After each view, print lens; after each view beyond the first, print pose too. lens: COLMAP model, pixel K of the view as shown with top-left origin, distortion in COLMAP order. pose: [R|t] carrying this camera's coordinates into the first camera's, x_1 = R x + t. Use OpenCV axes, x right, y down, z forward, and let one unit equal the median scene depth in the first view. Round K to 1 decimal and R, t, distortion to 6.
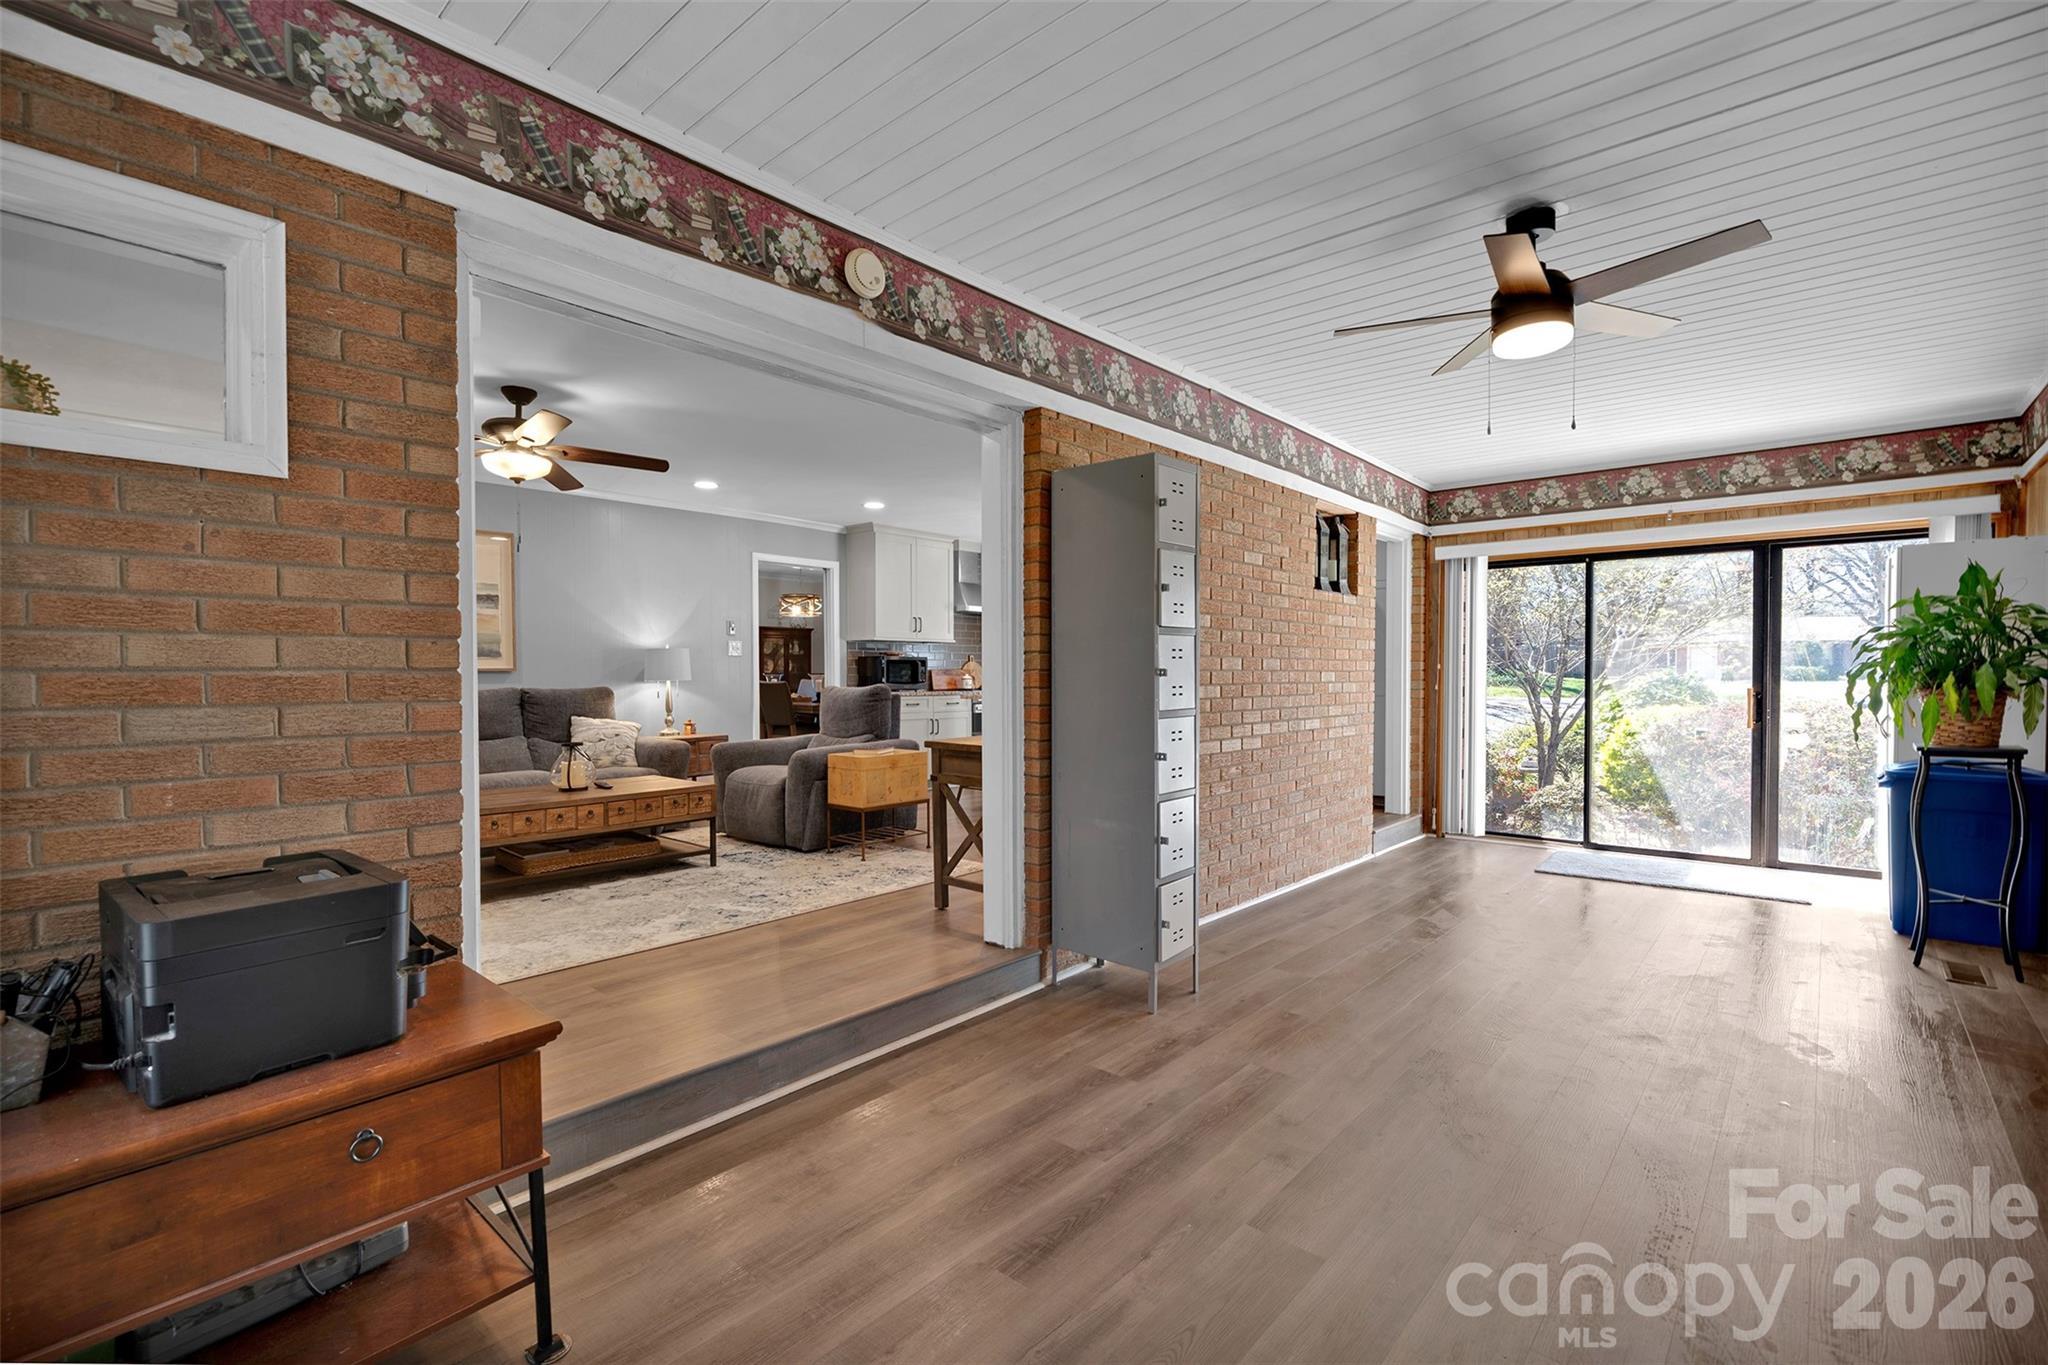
lens RADIAL K [[892.8, 0, 1011.8], [0, 892.8, 694.9], [0, 0, 1]] dist [-0.001965, -0.000265]
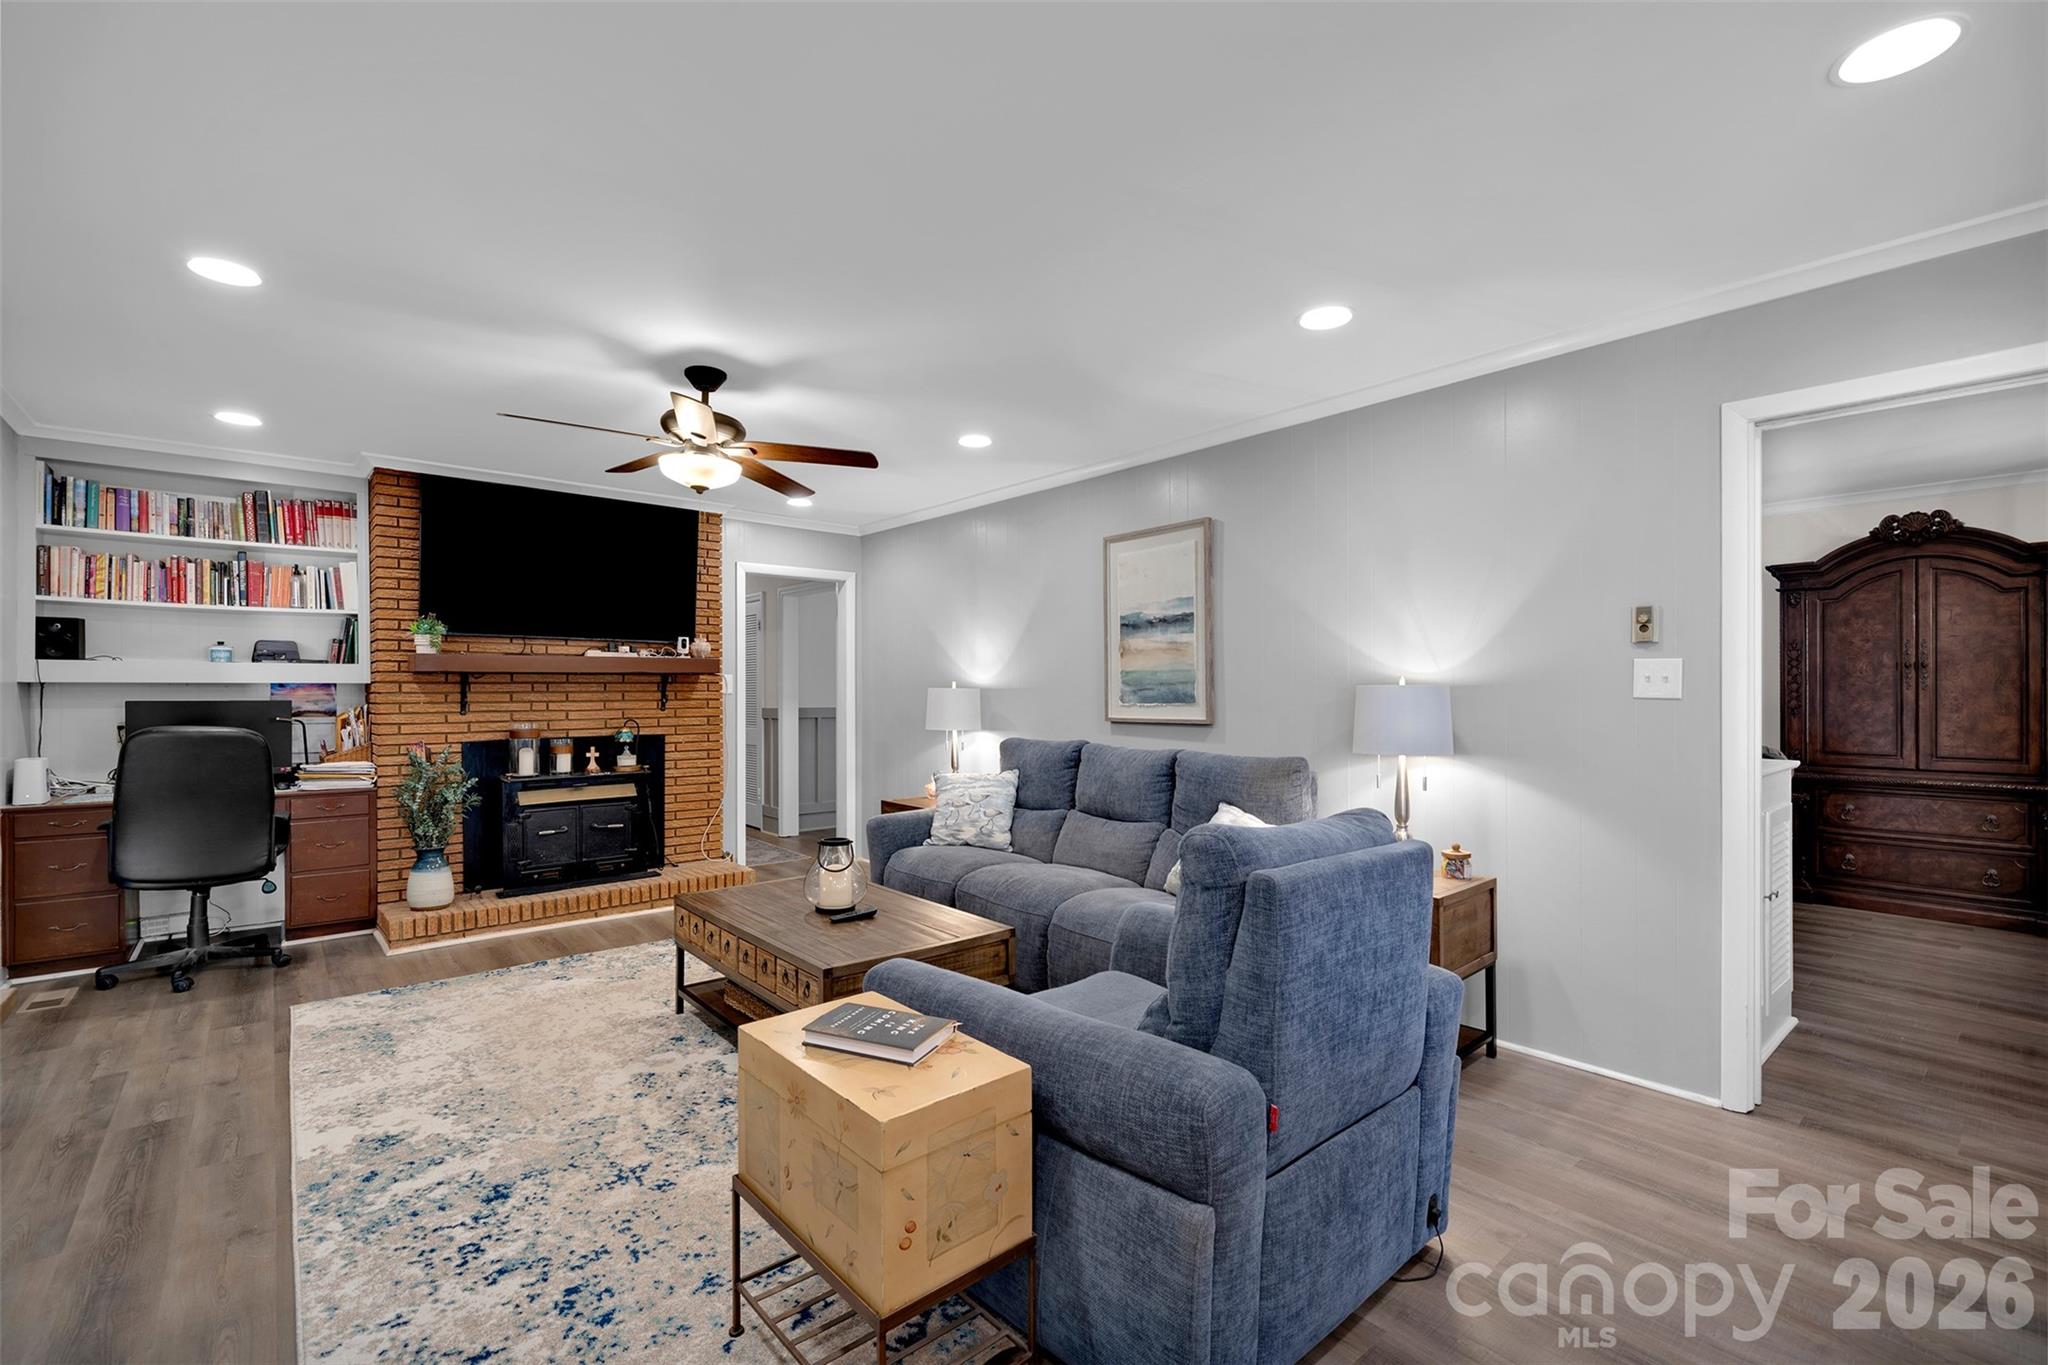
lens RADIAL K [[892.8, 0, 1011.8], [0, 892.8, 694.9], [0, 0, 1]] dist [-0.001965, -0.000265]
pose [[-0.152386, 0.005808, -0.988304, 0.124389], [-0.024689, 0.999648, 0.009681, -0.051905], [0.988013, 0.025875, -0.152189, 0.968473]]
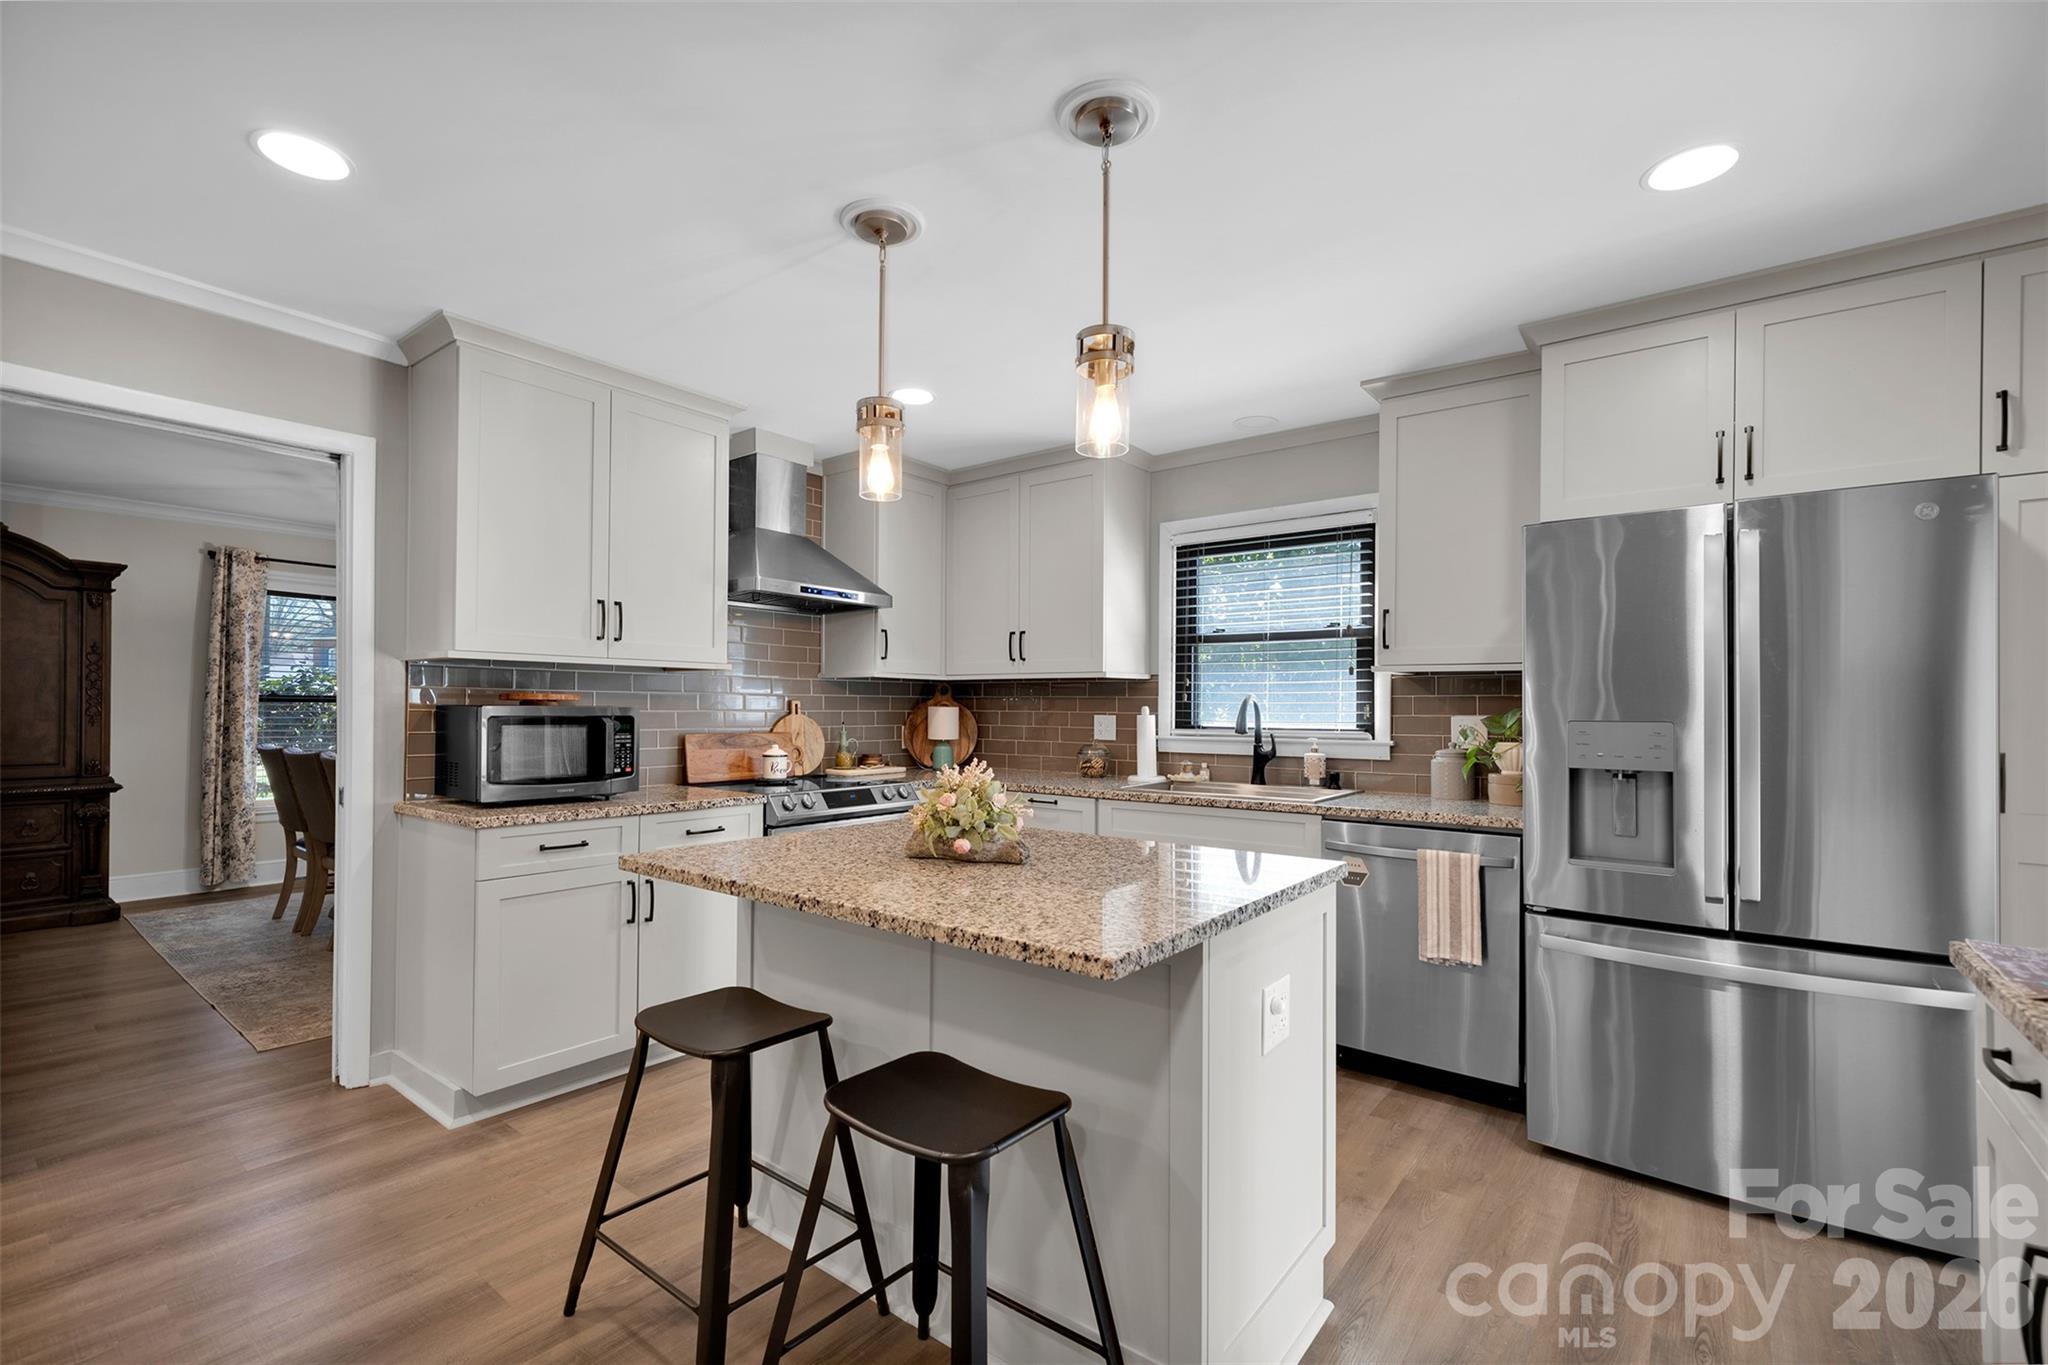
lens RADIAL K [[892.8, 0, 1011.8], [0, 892.8, 694.9], [0, 0, 1]] dist [-0.001965, -0.000265]
pose [[0.998190, 0.010236, 0.059265, 0.052846], [-0.007933, 0.999209, -0.038967, -0.047956], [-0.059617, 0.038426, 0.997481, 0.863979]]
